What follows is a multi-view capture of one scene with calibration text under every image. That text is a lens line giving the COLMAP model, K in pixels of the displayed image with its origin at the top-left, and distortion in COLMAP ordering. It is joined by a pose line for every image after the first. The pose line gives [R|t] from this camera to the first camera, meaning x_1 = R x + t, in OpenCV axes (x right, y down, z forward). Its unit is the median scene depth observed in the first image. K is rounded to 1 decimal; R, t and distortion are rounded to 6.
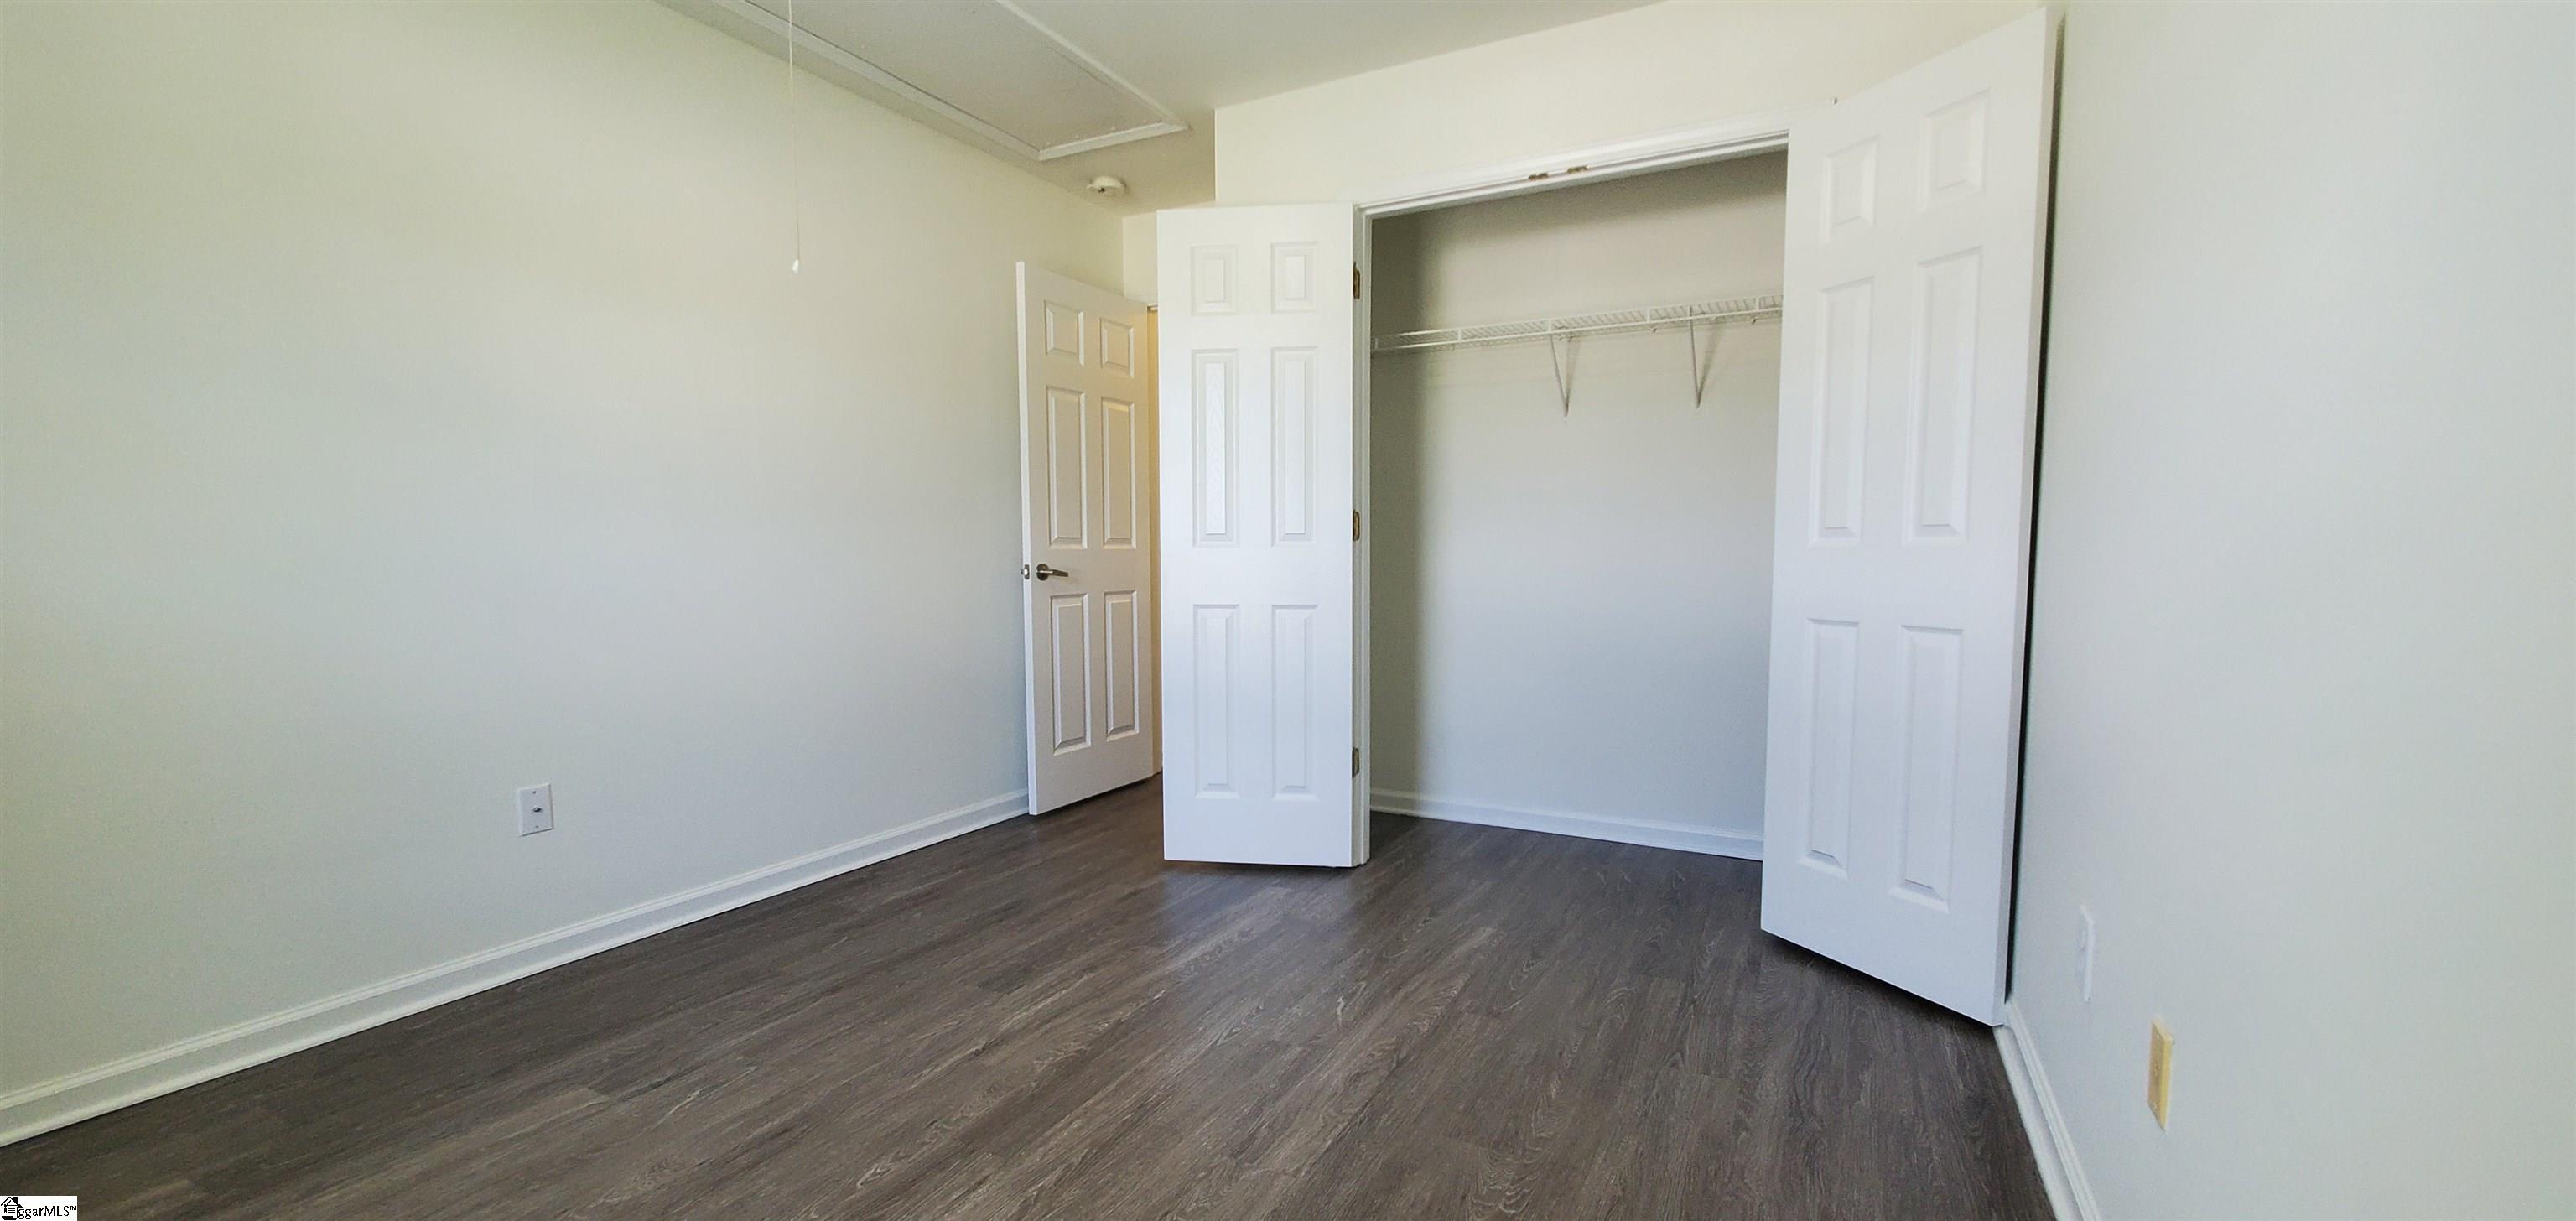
lens RADIAL K [[1026.7, 0, 1280.8], [0, 1026.7, 614.1], [0, 0, 1]] dist [0.001939, 0.000066]
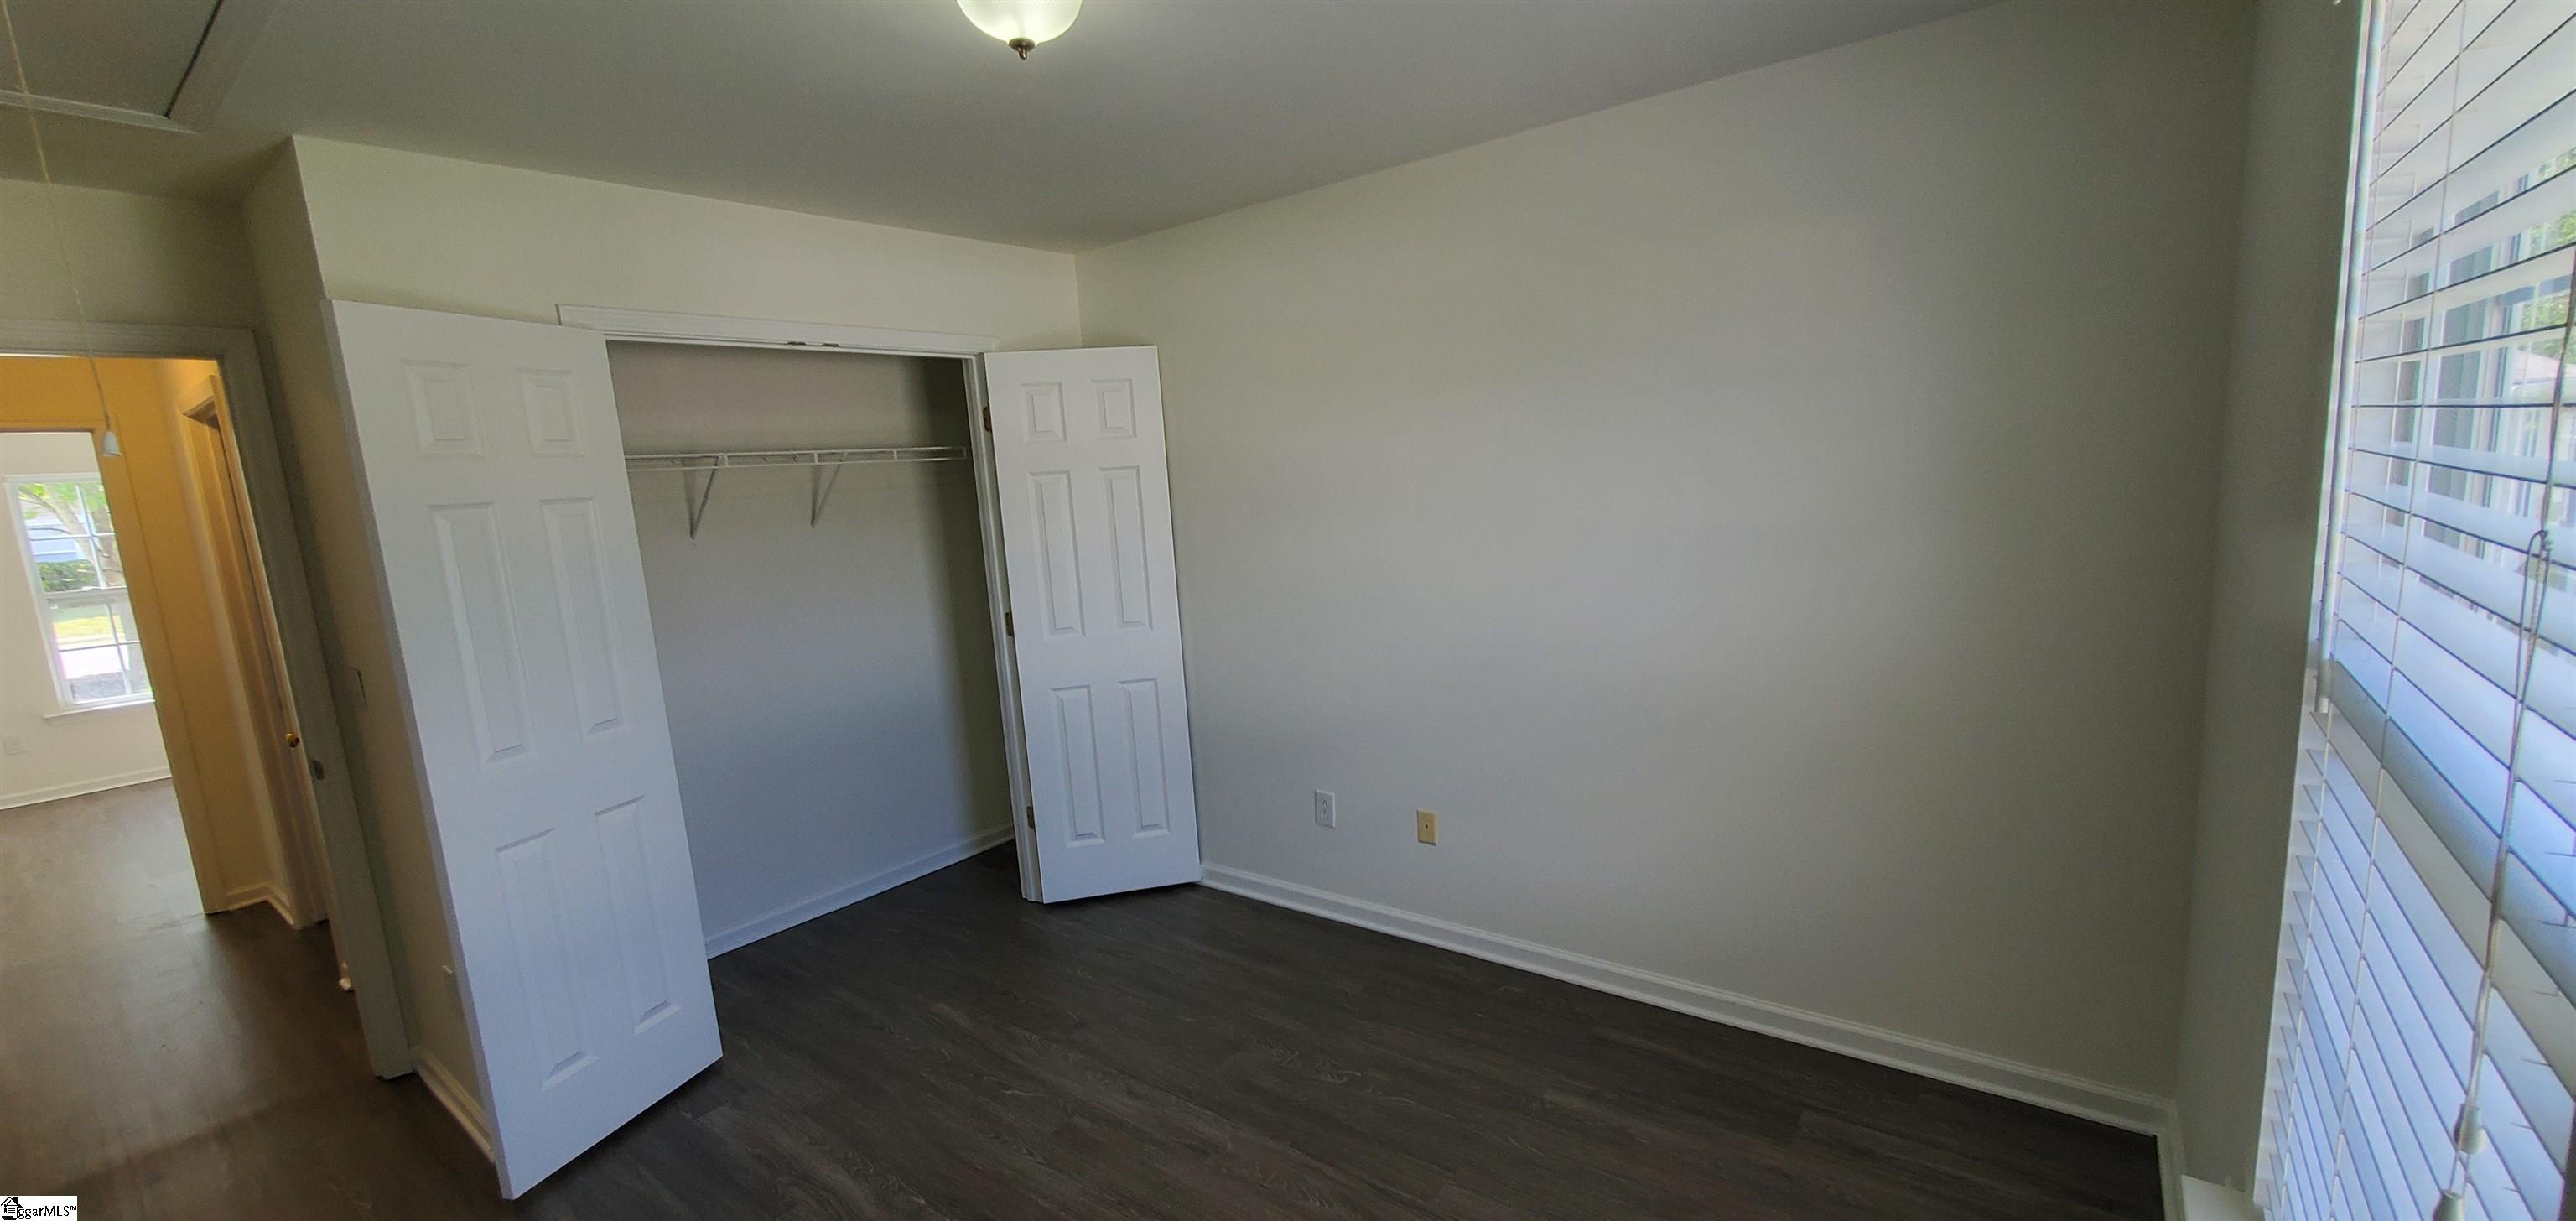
lens RADIAL K [[1026.7, 0, 1284.6], [0, 1026.7, 620.6], [0, 0, 1]] dist [0.001939, 0.000066]
pose [[0.160492, -0.151435, 0.975351, -0.957937], [0.124768, 0.983346, 0.132146, -0.271346], [-0.979120, 0.100484, 0.176714, 0.426256]]
